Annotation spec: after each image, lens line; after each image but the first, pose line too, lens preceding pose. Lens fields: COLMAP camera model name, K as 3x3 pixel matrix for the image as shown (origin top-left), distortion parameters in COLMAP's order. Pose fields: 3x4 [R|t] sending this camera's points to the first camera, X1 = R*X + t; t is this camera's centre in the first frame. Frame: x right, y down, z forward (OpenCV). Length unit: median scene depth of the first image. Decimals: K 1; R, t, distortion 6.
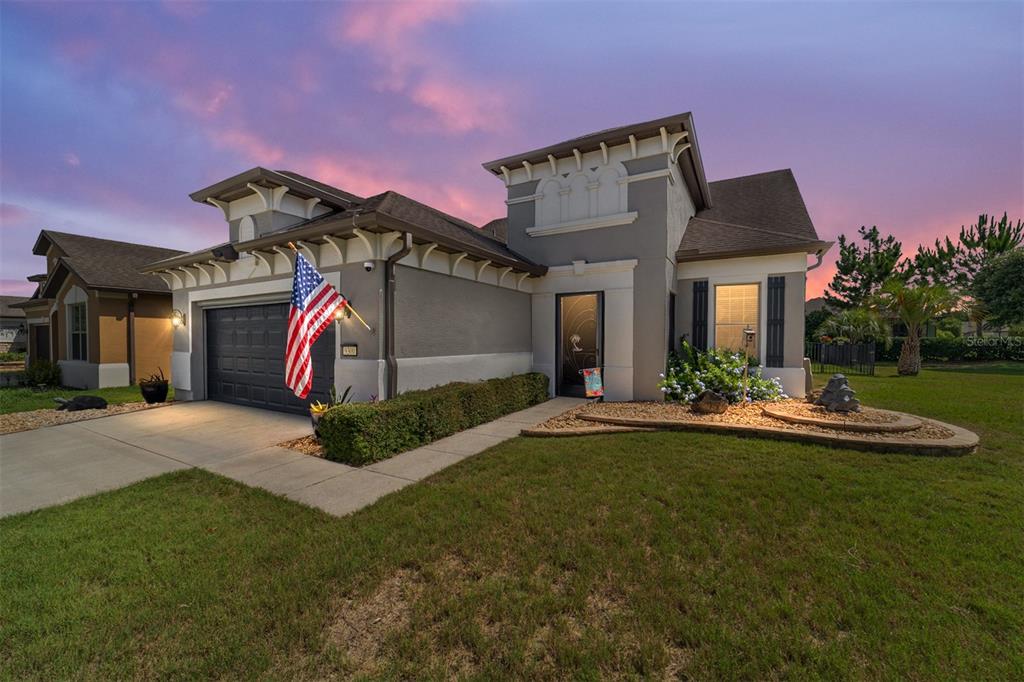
lens RADIAL K [[415.2, 0, 512.0], [0, 415.2, 341.0], [0, 0, 1]] dist [-0.000818, 0.000022]
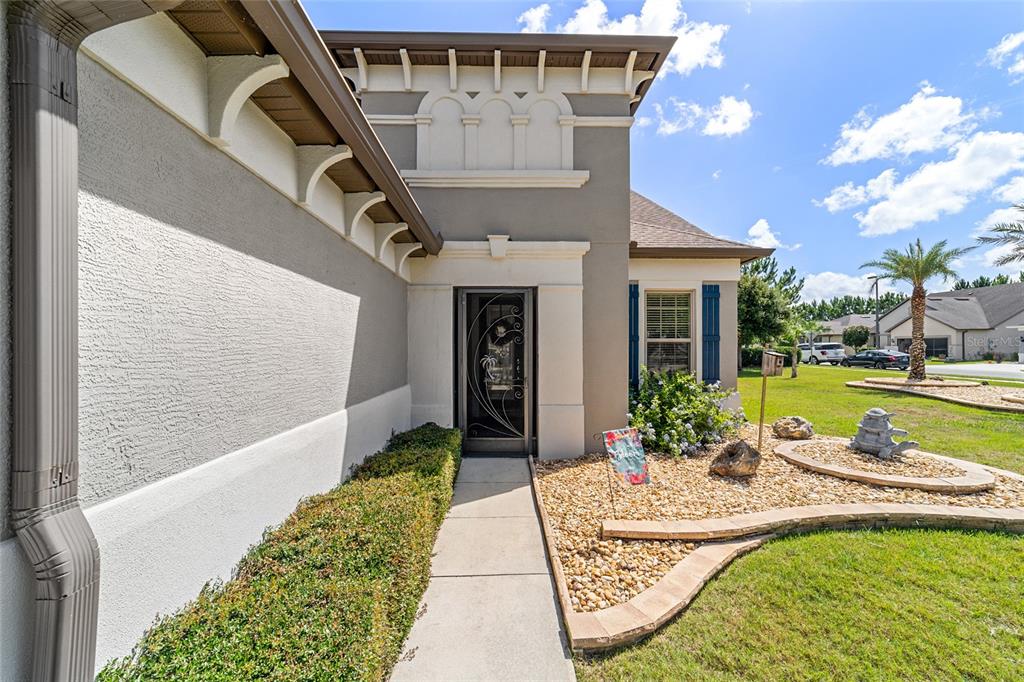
lens RADIAL K [[415.2, 0, 512.0], [0, 415.2, 341.0], [0, 0, 1]] dist [-0.000818, 0.000022]
pose [[0.861914, 0.007271, 0.507003, -0.136477], [0.001914, 0.999843, -0.017592, -0.026711], [-0.507051, 0.016133, 0.861765, 0.479171]]
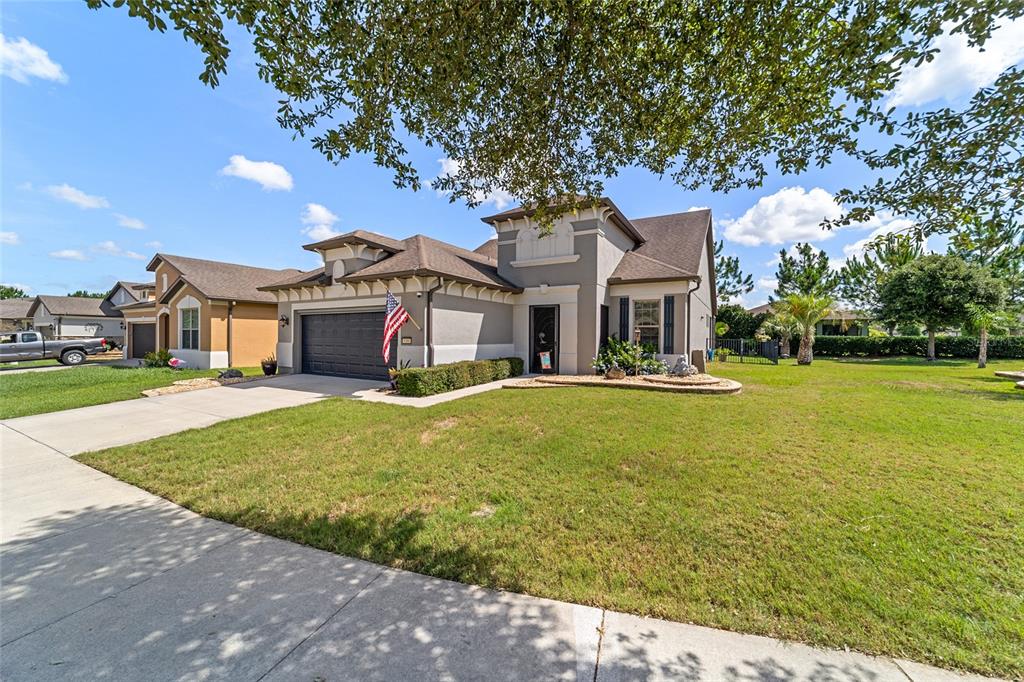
lens RADIAL K [[415.2, 0, 512.0], [0, 415.2, 341.0], [0, 0, 1]] dist [-0.000818, 0.000022]
pose [[0.999957, 0.004645, 0.007967, 0.033573], [-0.004692, 0.999972, 0.005900, 0.008097], [-0.007940, -0.005937, 0.999951, -0.557845]]
